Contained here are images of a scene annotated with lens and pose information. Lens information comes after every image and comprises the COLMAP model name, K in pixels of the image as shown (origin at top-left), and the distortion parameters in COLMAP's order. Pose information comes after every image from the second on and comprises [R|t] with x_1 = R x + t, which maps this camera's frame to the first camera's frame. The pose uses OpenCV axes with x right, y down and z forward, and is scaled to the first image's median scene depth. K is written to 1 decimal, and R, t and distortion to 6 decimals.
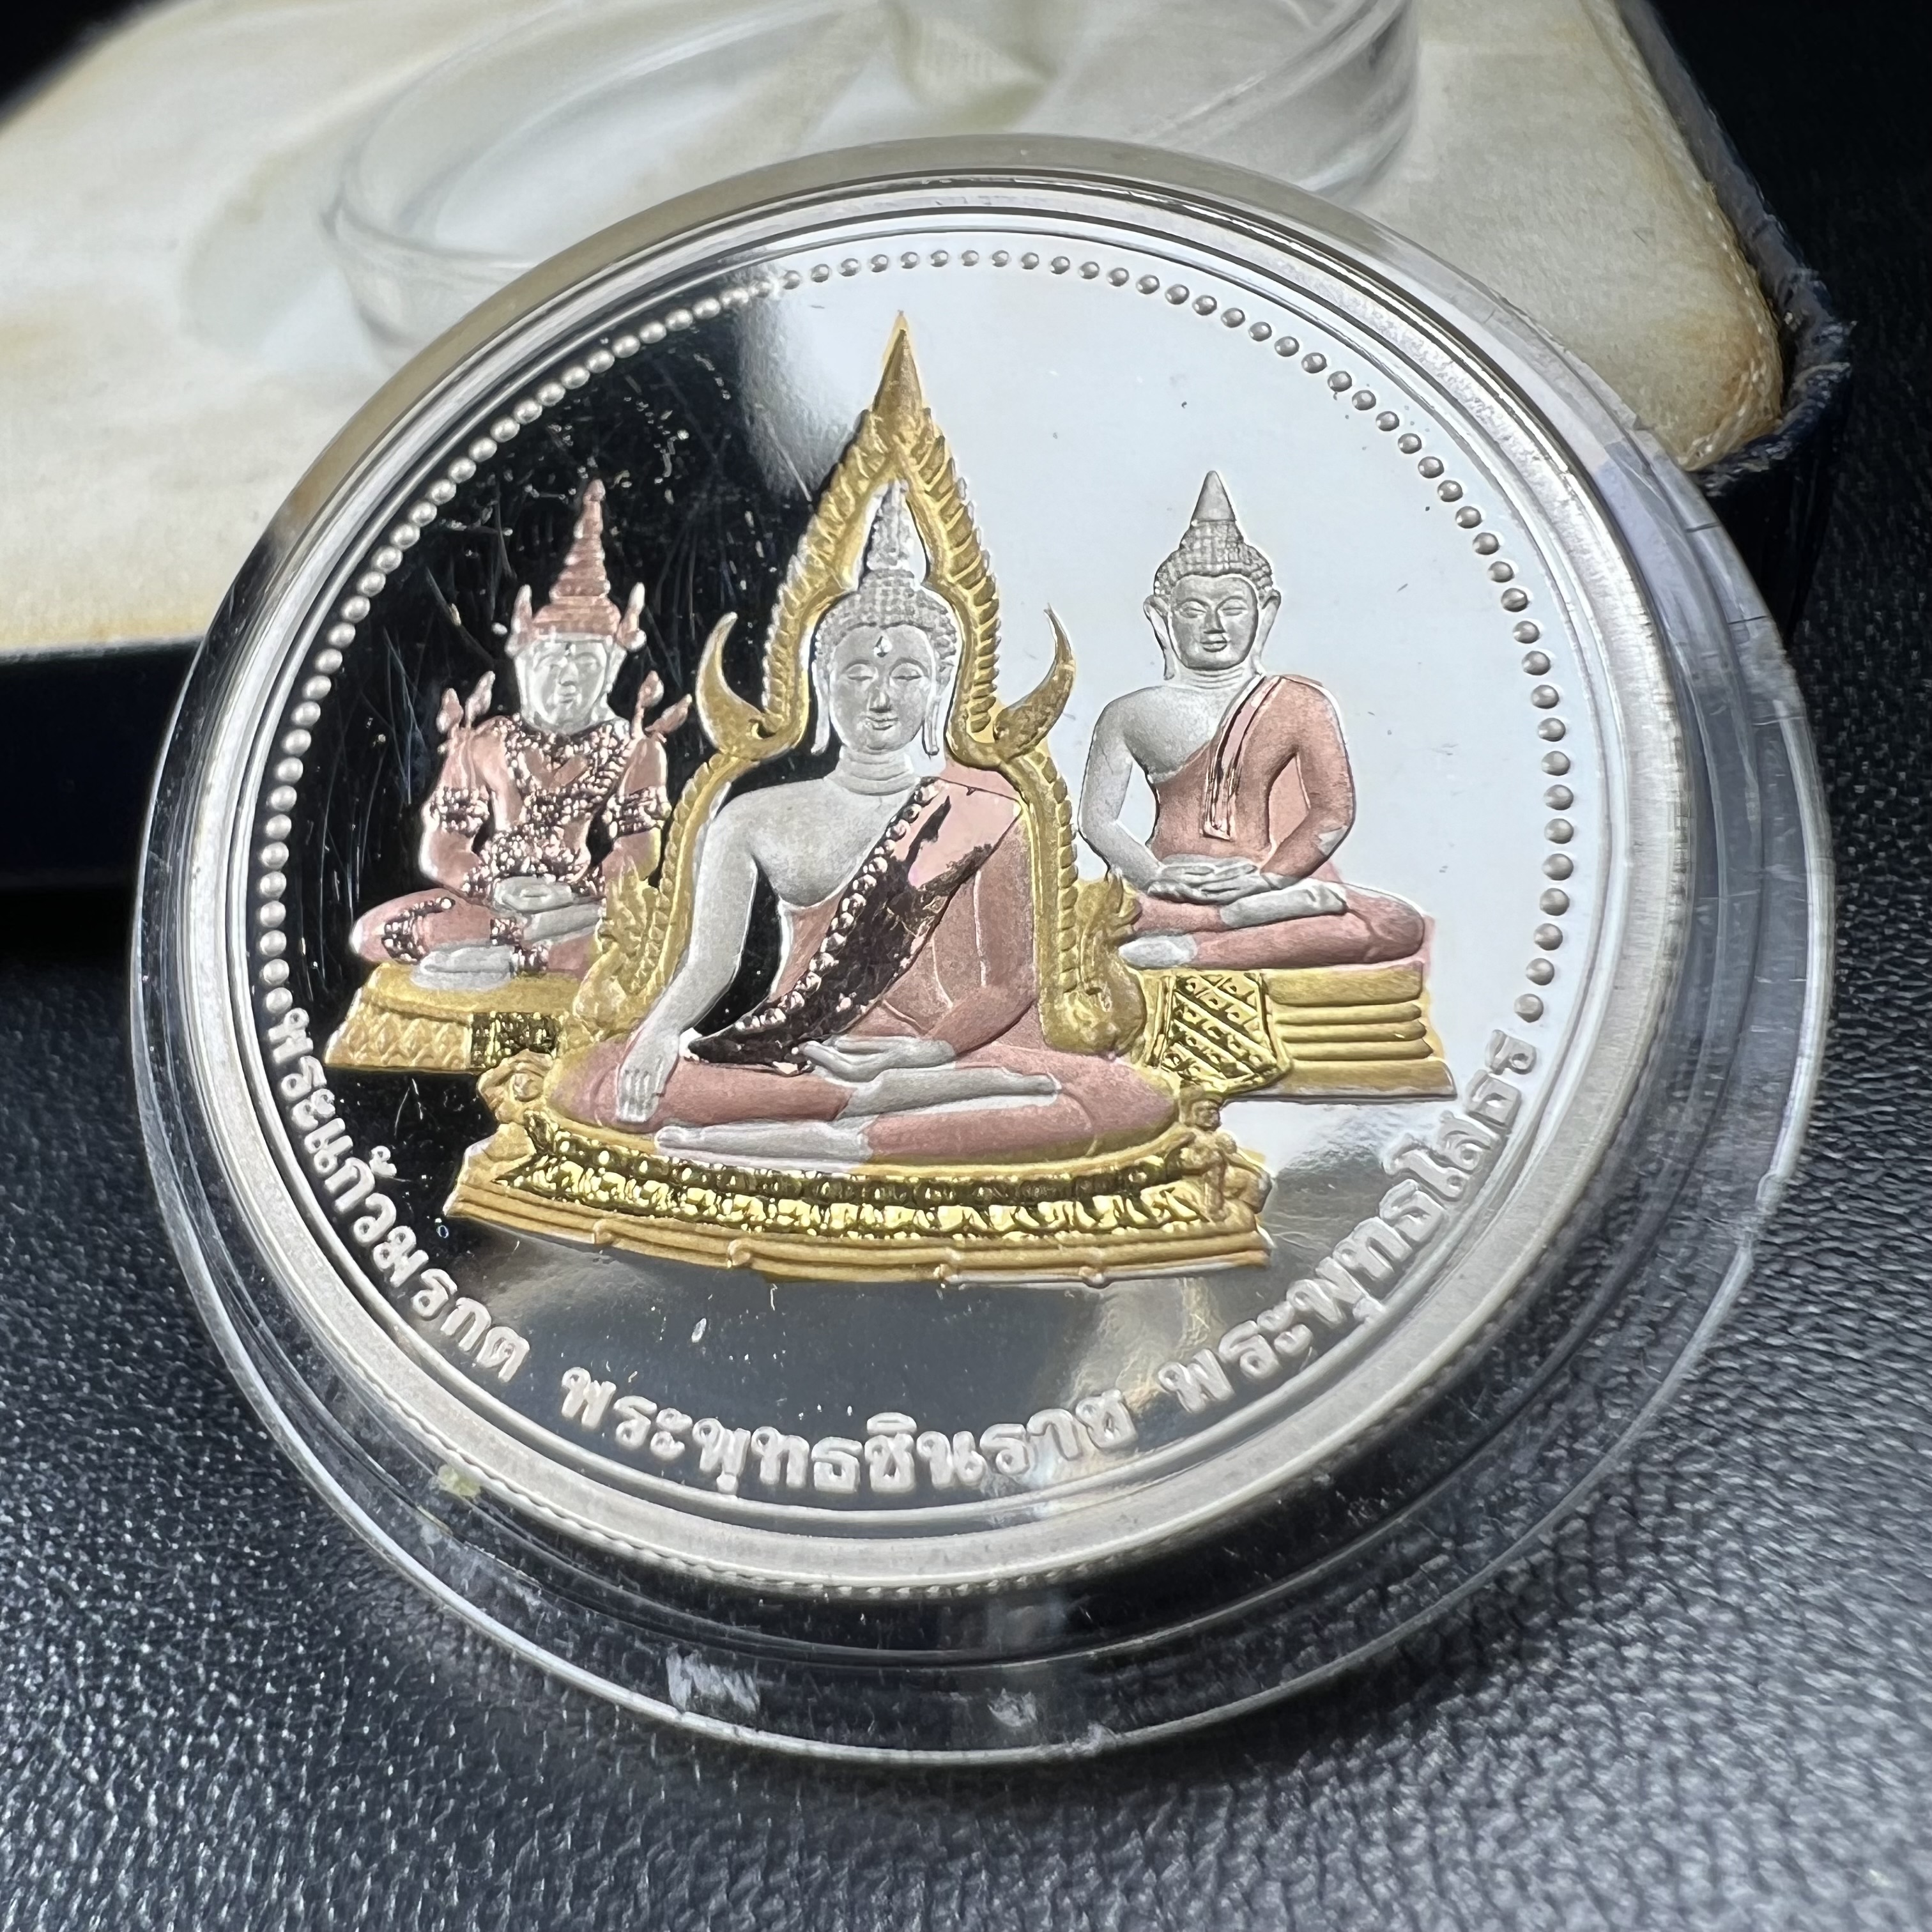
lens RADIAL K [[2007.9, 0, 736.0], [0, 2007.9, 854.8], [0, 0, 1]] dist [-0.004987, -0.029909]
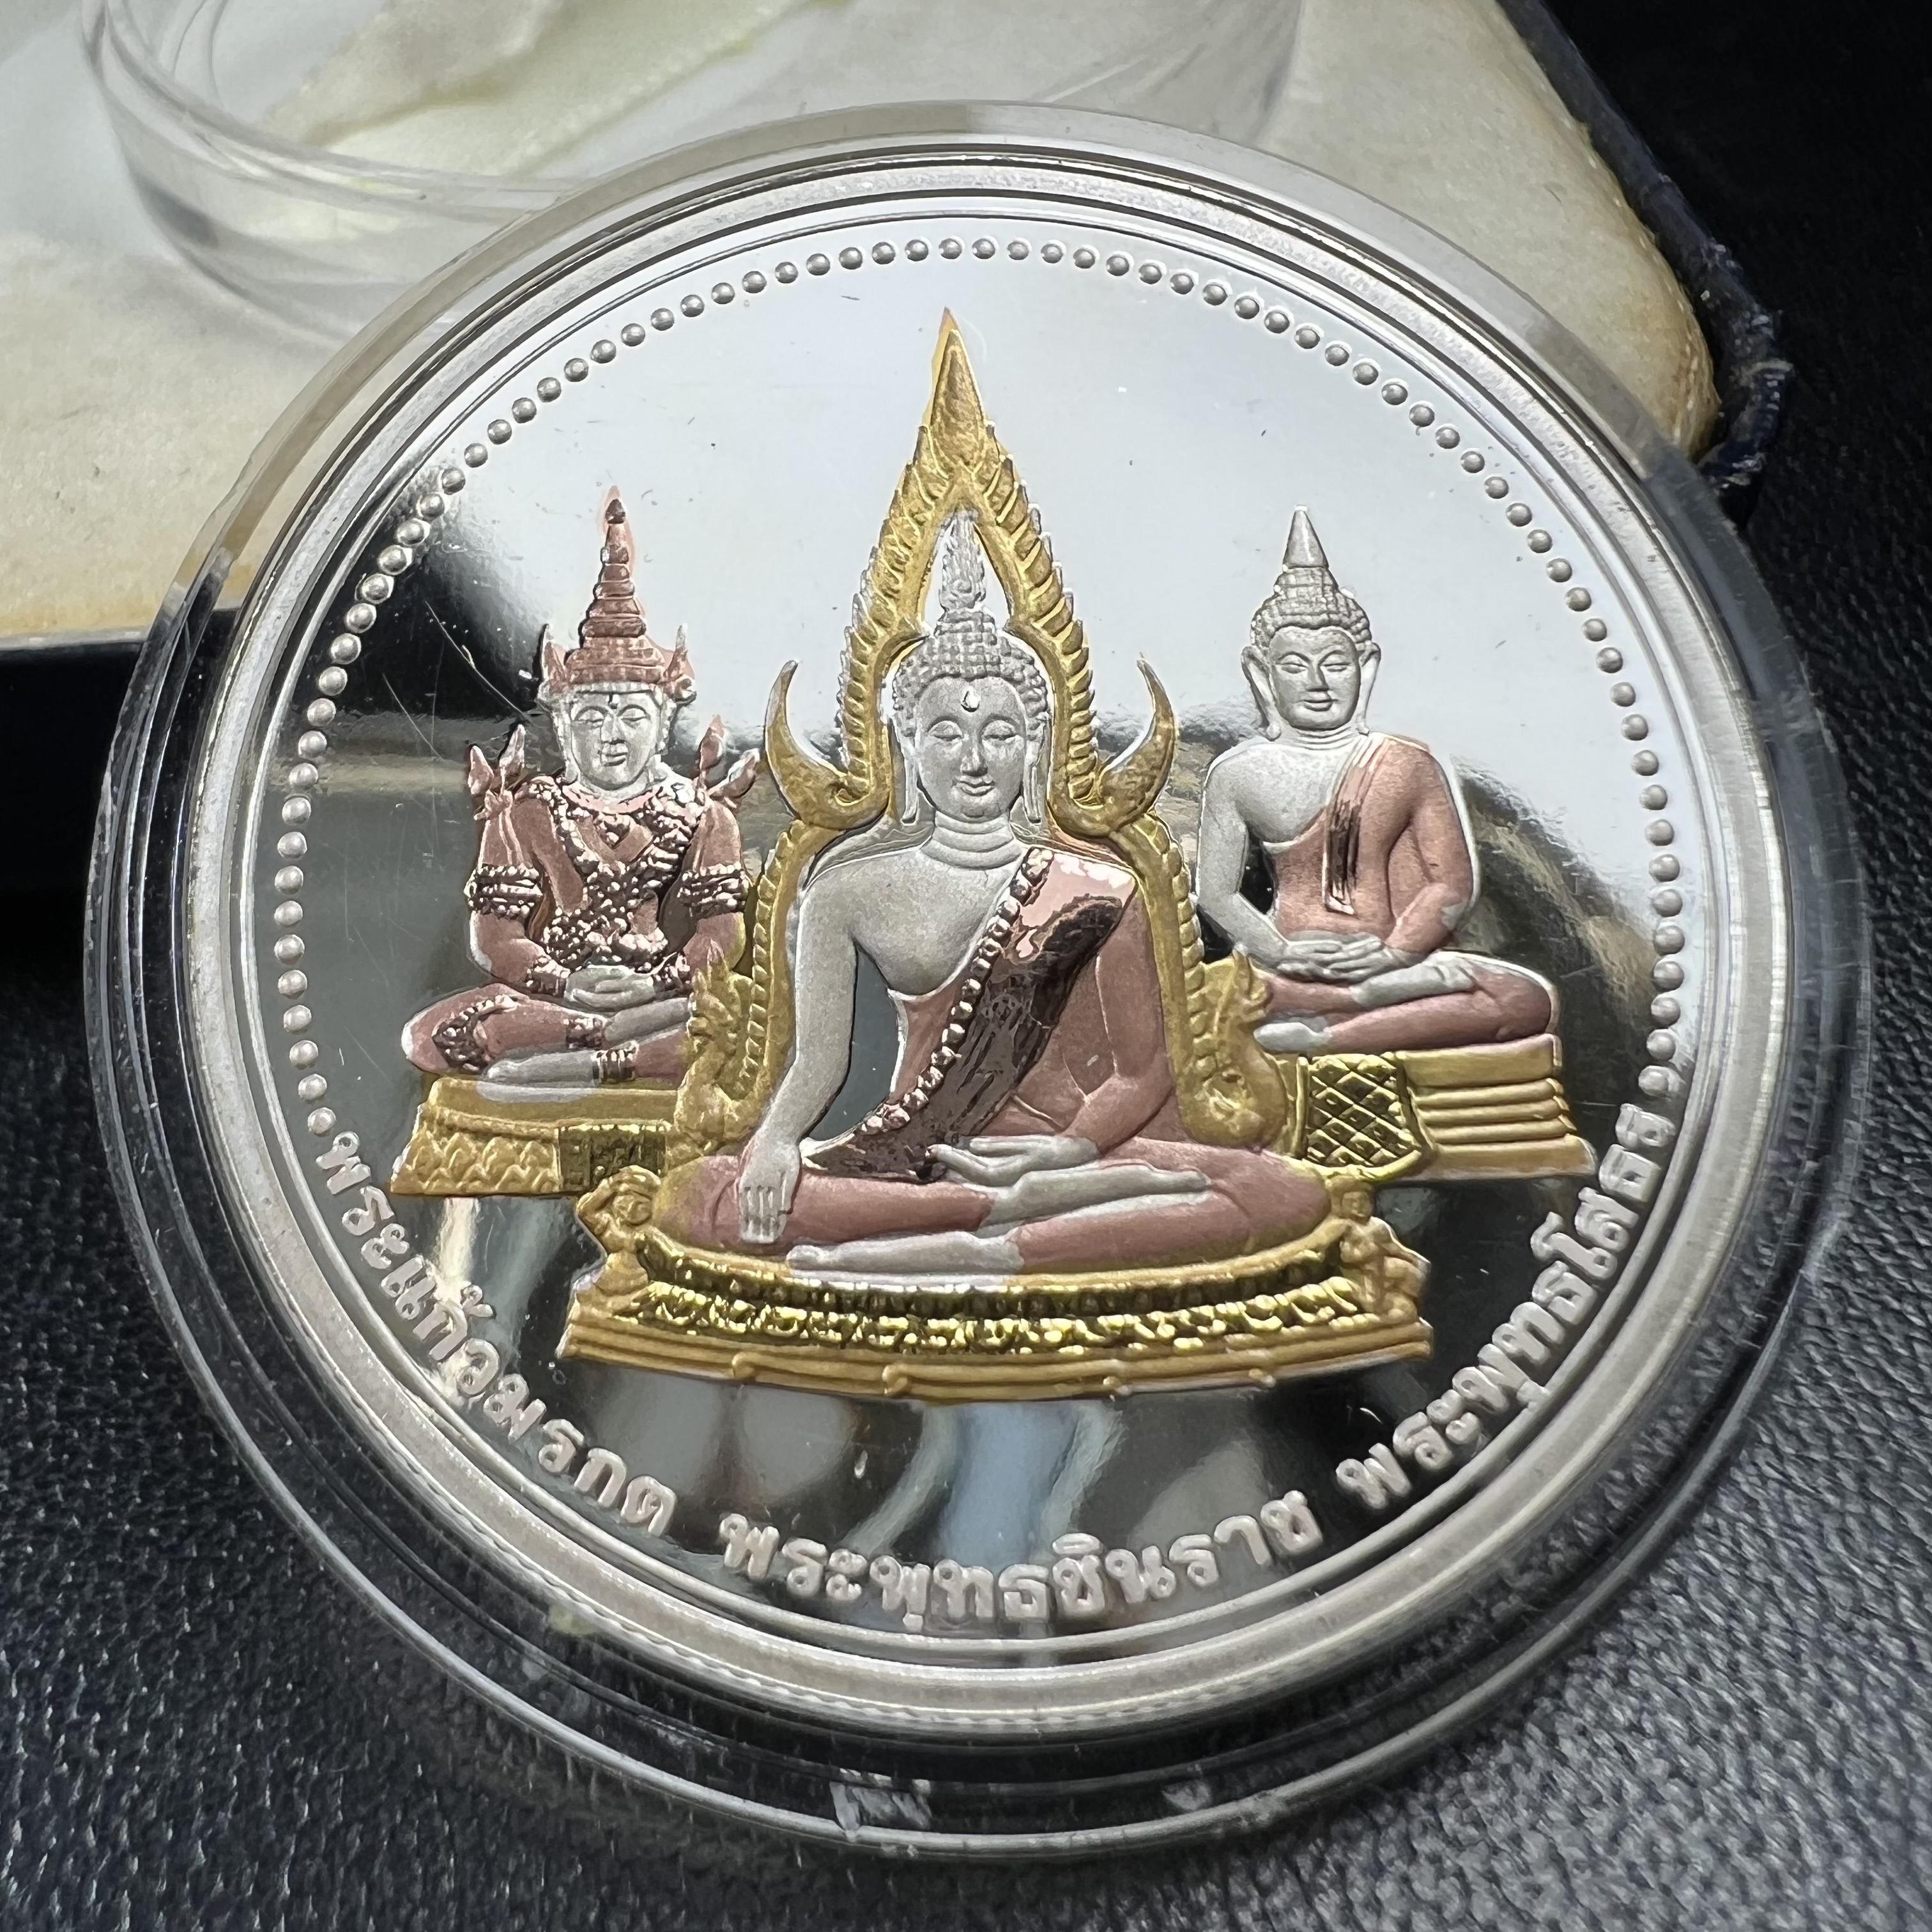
lens RADIAL K [[2007.9, 0, 736.0], [0, 2007.9, 854.8], [0, 0, 1]] dist [-0.004987, -0.029909]
pose [[0.967717, -0.054045, 0.246178, -0.283775], [0.018864, 0.989531, 0.143084, -0.180041], [-0.251334, -0.133821, 0.958605, 0.132809]]
